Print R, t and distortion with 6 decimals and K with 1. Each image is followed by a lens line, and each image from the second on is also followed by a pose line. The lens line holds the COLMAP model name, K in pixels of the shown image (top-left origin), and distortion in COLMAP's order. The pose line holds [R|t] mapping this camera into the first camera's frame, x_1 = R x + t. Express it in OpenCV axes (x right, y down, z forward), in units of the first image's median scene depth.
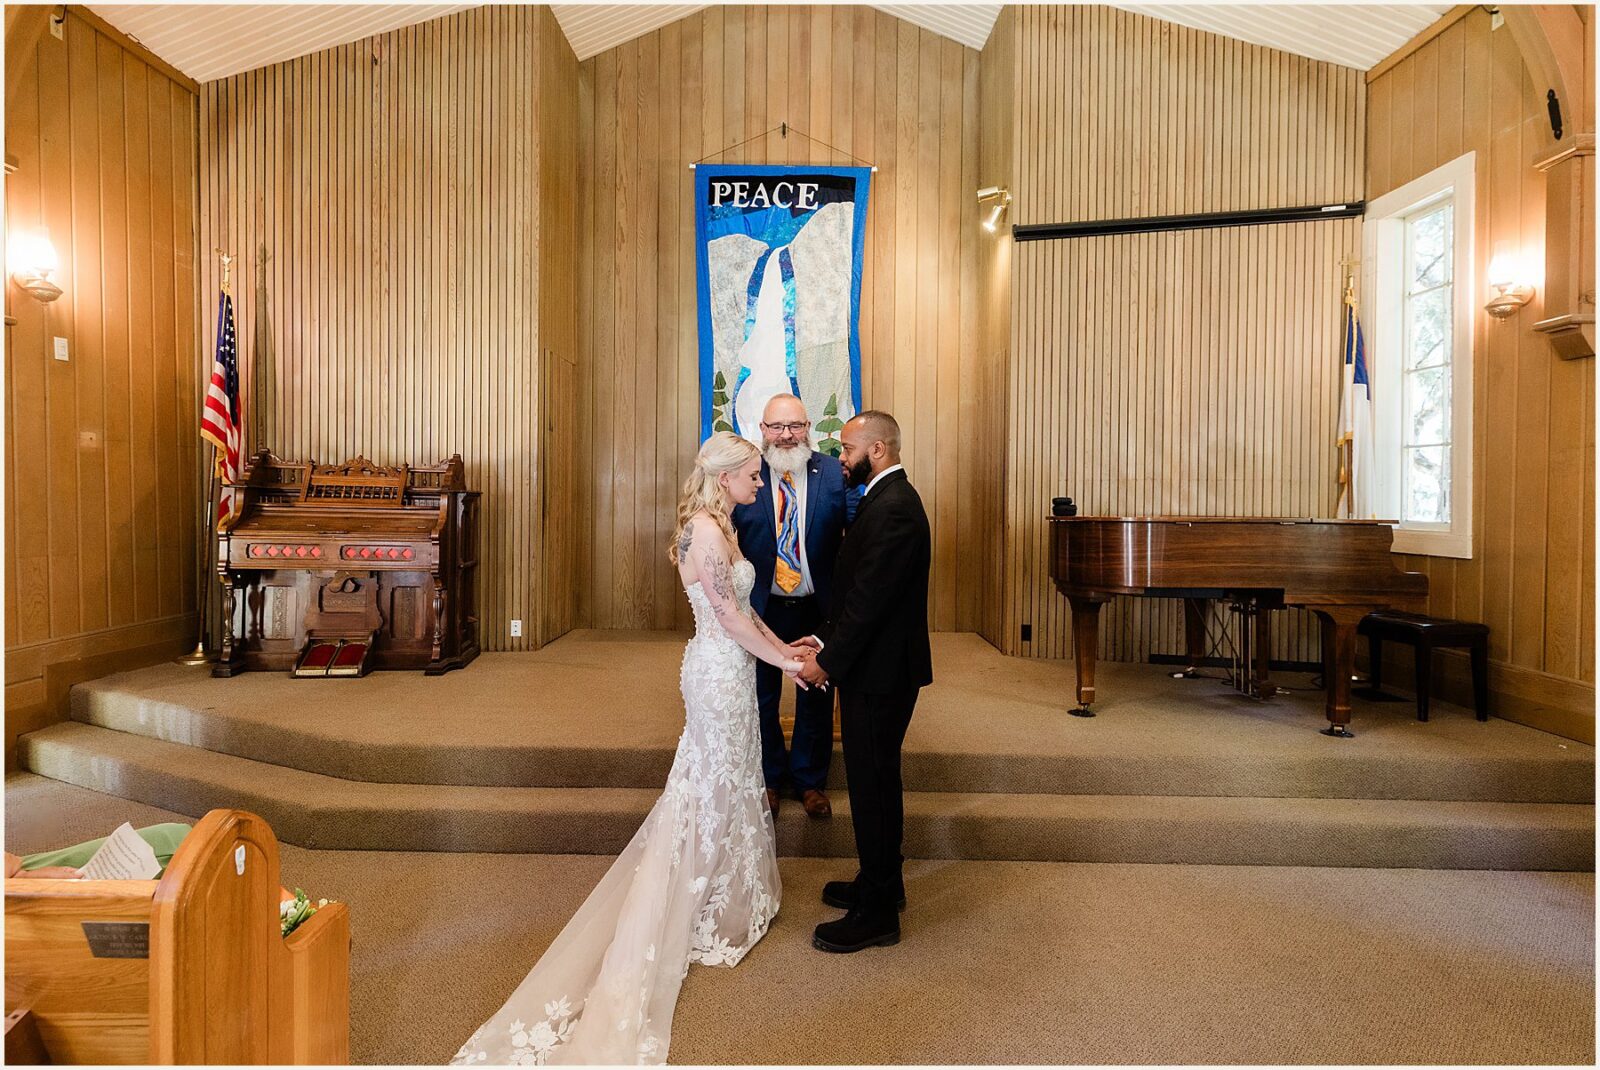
lens RADIAL K [[807.7, 0, 782.7], [0, 807.7, 505.5], [0, 0, 1]] dist [0.001492, 0.002961]
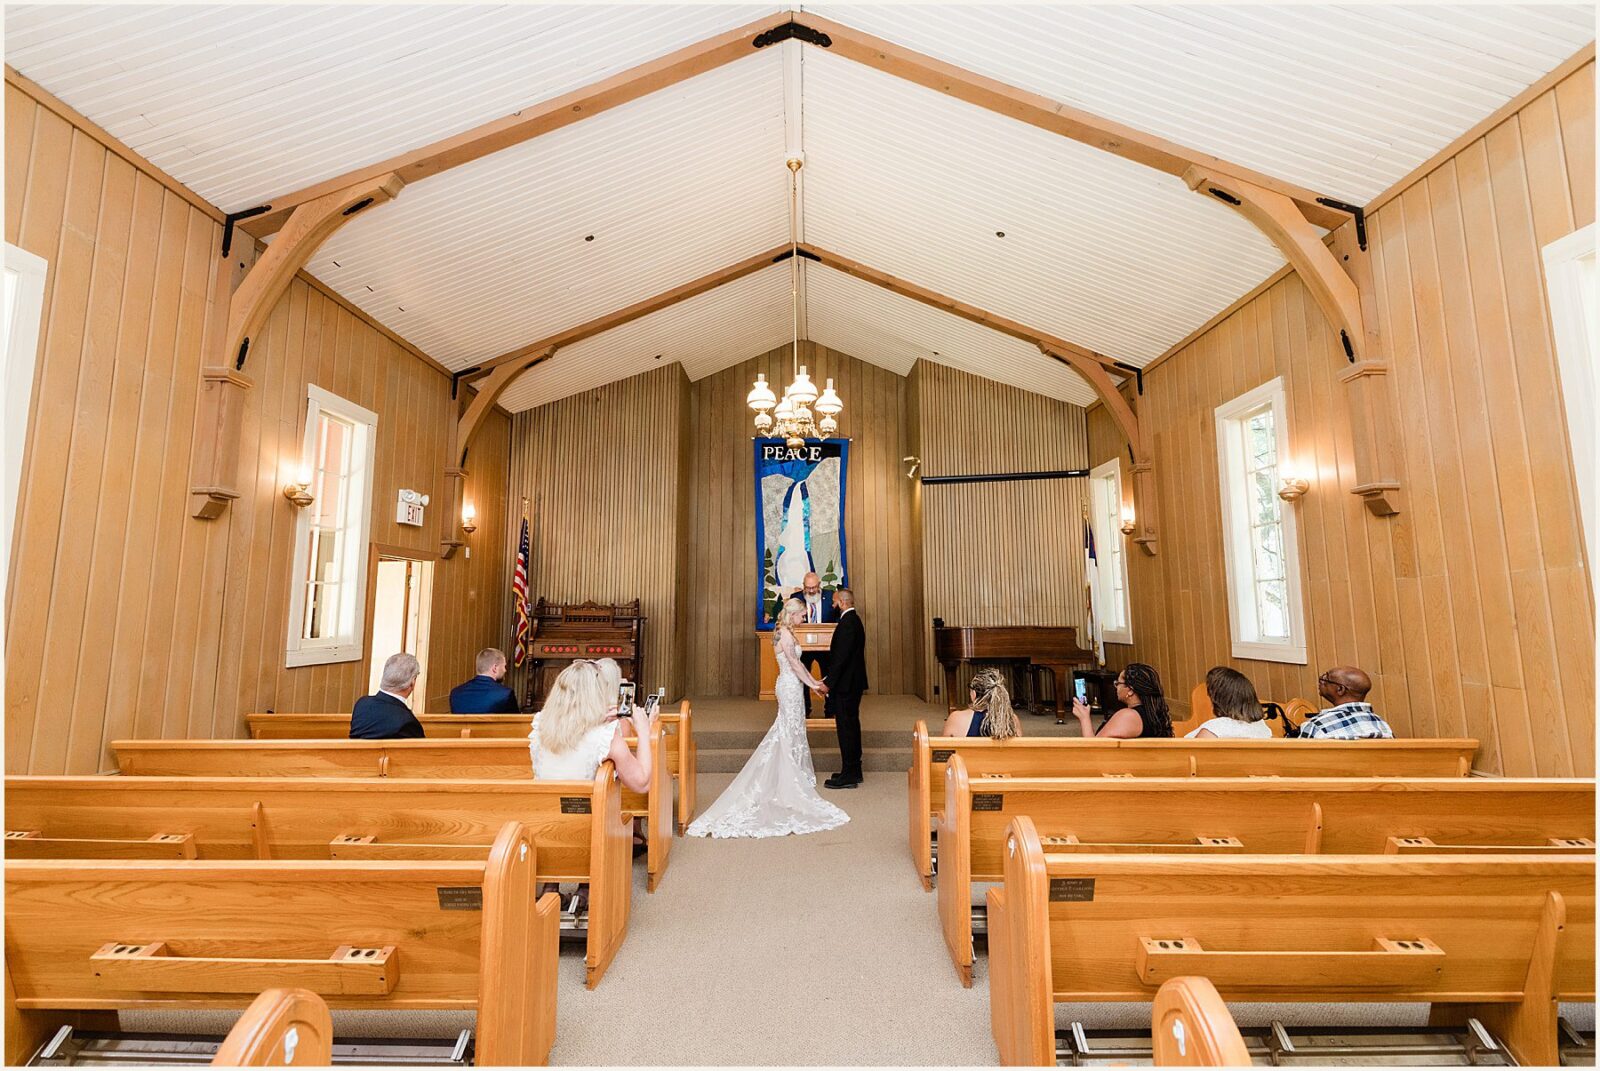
lens RADIAL K [[701.9, 0, 795.8], [0, 701.9, 521.9], [0, 0, 1]] dist [0.001479, 0.000532]
pose [[0.999755, -0.009520, 0.019971, -0.056035], [0.012270, 0.989729, -0.142426, 0.000377], [-0.018410, 0.142636, 0.989604, -0.679082]]
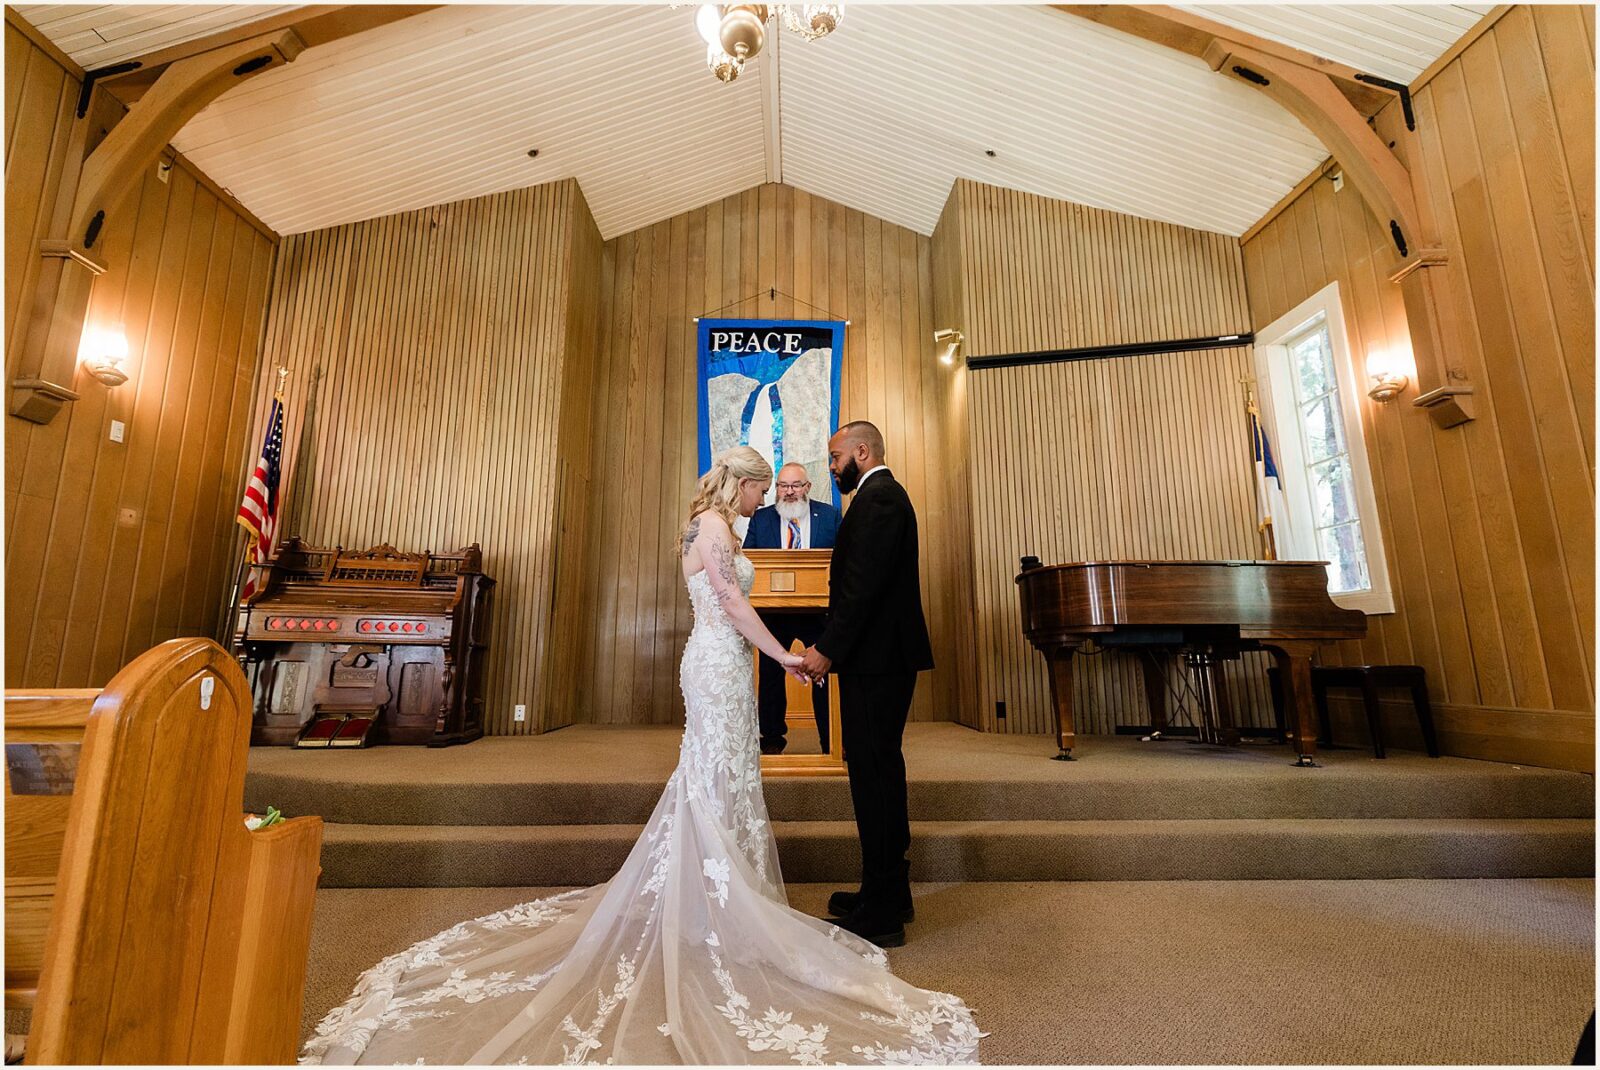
lens RADIAL K [[701.9, 0, 793.7], [0, 701.9, 526.7], [0, 0, 1]] dist [0.001479, 0.000532]
pose [[0.999294, -0.002284, 0.037492, -0.008434], [0.009720, 0.979870, -0.199399, 0.105224], [-0.036282, 0.199622, 0.979201, 0.047729]]
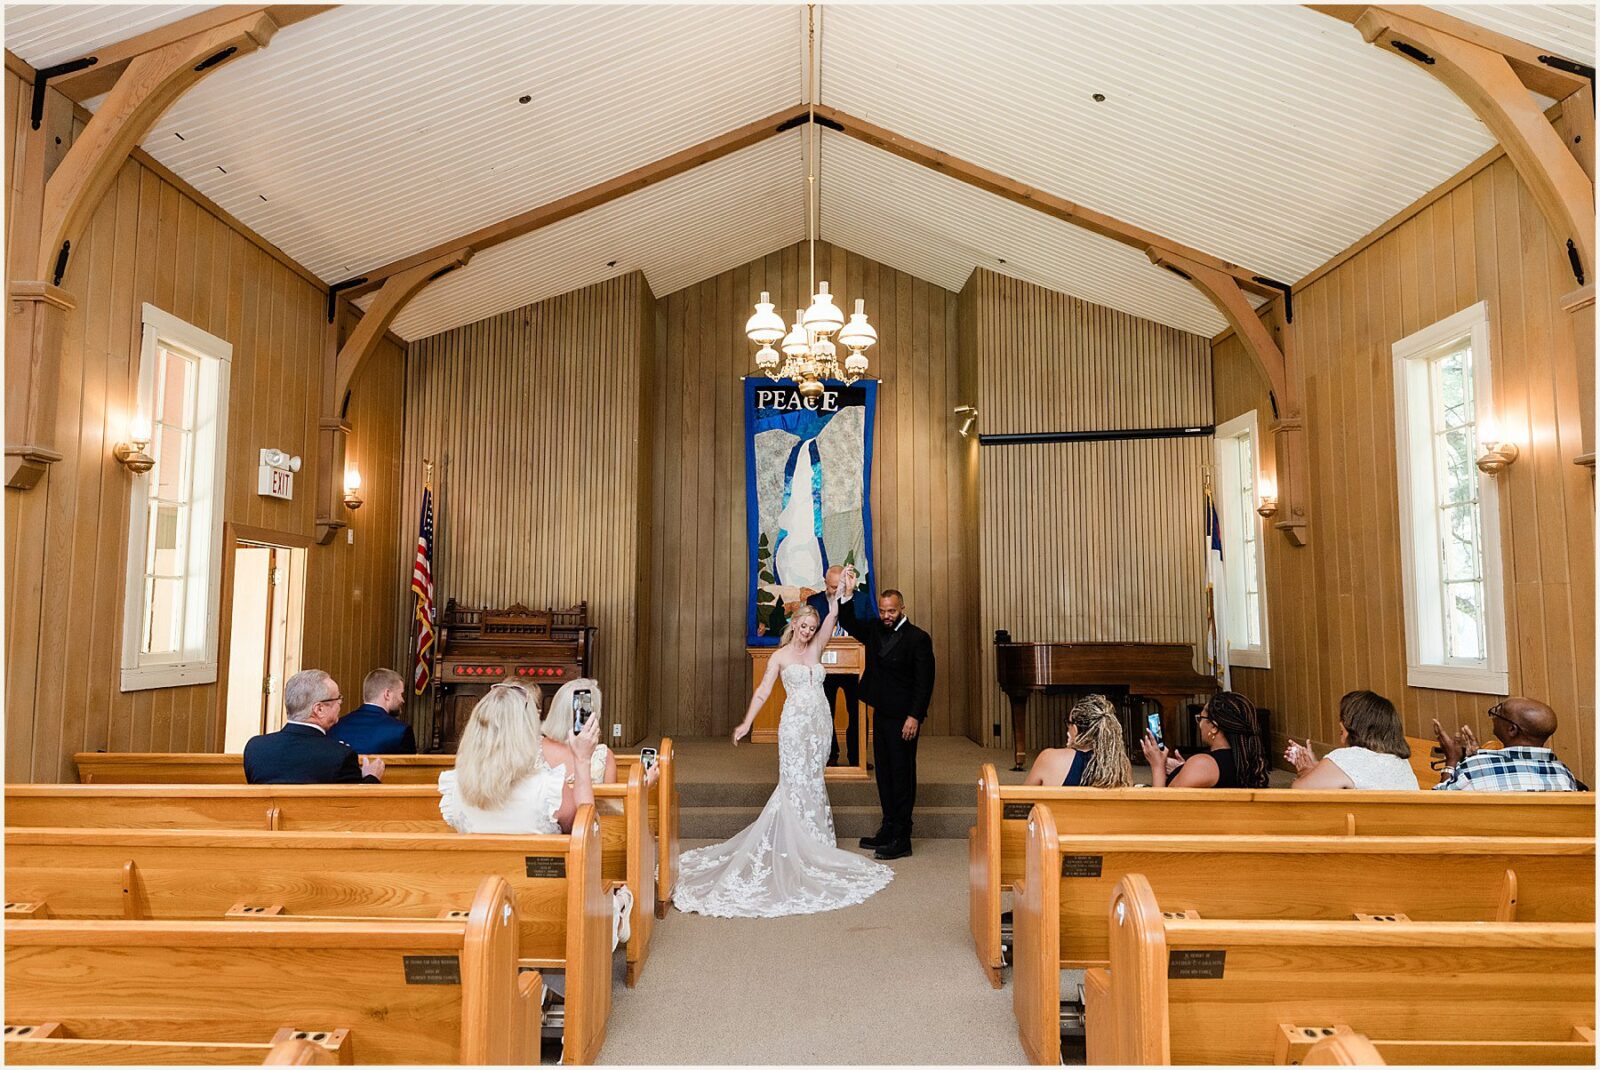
lens RADIAL K [[984.8, 0, 796.1], [0, 984.8, 525.7], [0, 0, 1]] dist [0.008252, -0.005895]
pose [[0.999849, -0.003879, 0.016953, -0.063027], [0.005761, 0.993641, -0.112448, 0.001202], [-0.016409, 0.112528, 0.993513, -0.690726]]
